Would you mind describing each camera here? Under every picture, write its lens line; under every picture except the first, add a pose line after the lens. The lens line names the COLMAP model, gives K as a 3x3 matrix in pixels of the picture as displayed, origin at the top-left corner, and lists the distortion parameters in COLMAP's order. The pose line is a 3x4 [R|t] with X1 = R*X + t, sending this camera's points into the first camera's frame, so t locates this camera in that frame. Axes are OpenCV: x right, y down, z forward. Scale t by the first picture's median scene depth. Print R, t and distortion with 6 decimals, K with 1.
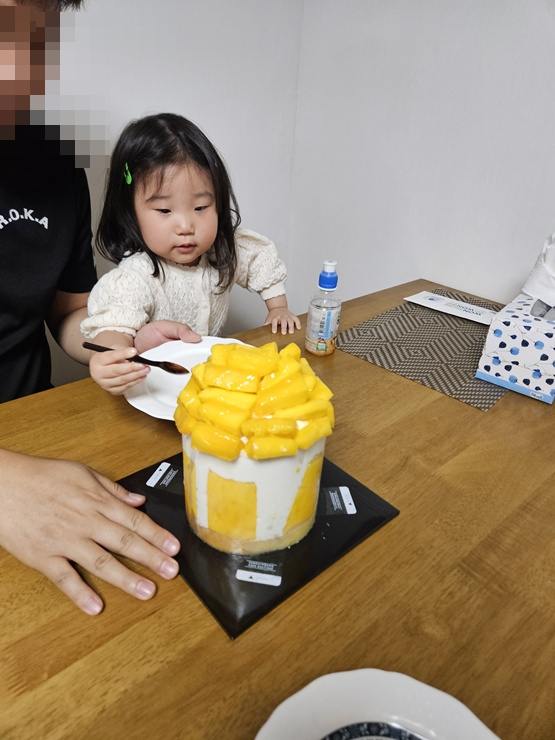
lens RADIAL K [[501.8, 0, 277.5], [0, 501.8, 370.0], [0, 0, 1]] dist [0.054833, -0.052749]
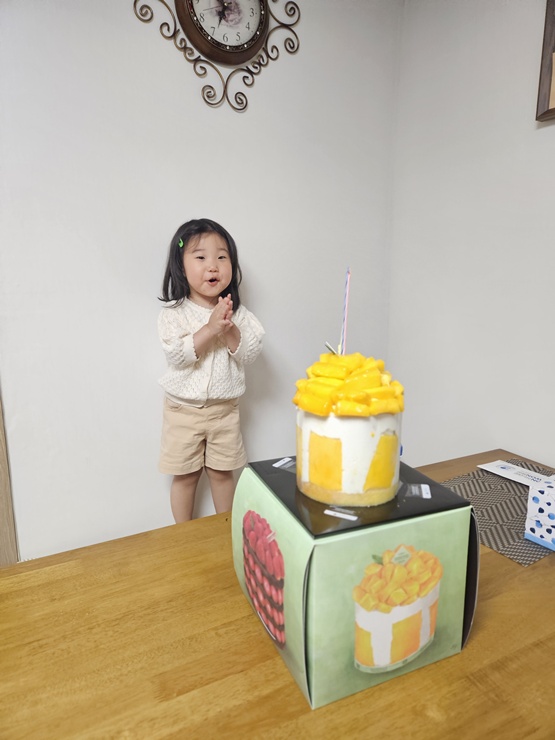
lens RADIAL K [[501.0, 0, 271.0], [0, 501.0, 361.1], [0, 0, 1]] dist [0.057349, -0.053480]
pose [[0.967381, -0.010858, -0.253094, 0.221575], [-0.070197, 0.948468, -0.309000, 0.054454], [0.243407, 0.316687, 0.916767, -0.633051]]
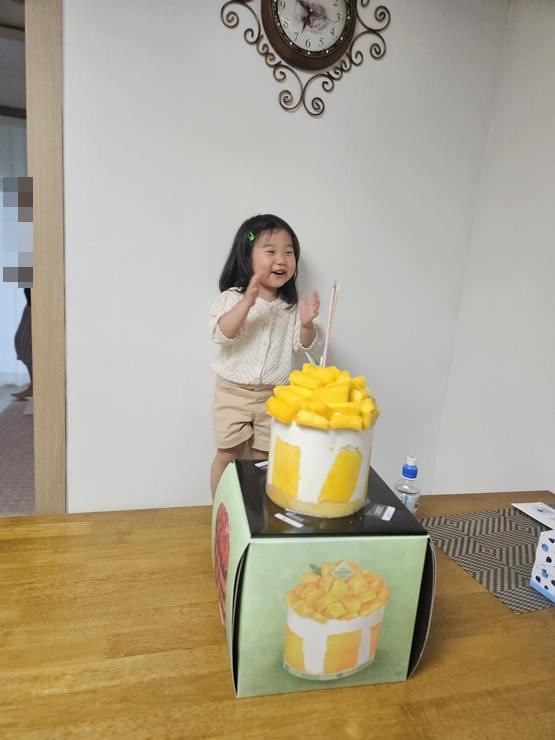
lens RADIAL K [[501.8, 0, 277.5], [0, 501.8, 370.0], [0, 0, 1]] dist [0.054833, -0.052749]
pose [[0.897599, 0.109987, -0.426871, 0.569203], [-0.241282, 0.933016, -0.266954, 0.007818], [0.368916, 0.342613, 0.864012, -0.573556]]
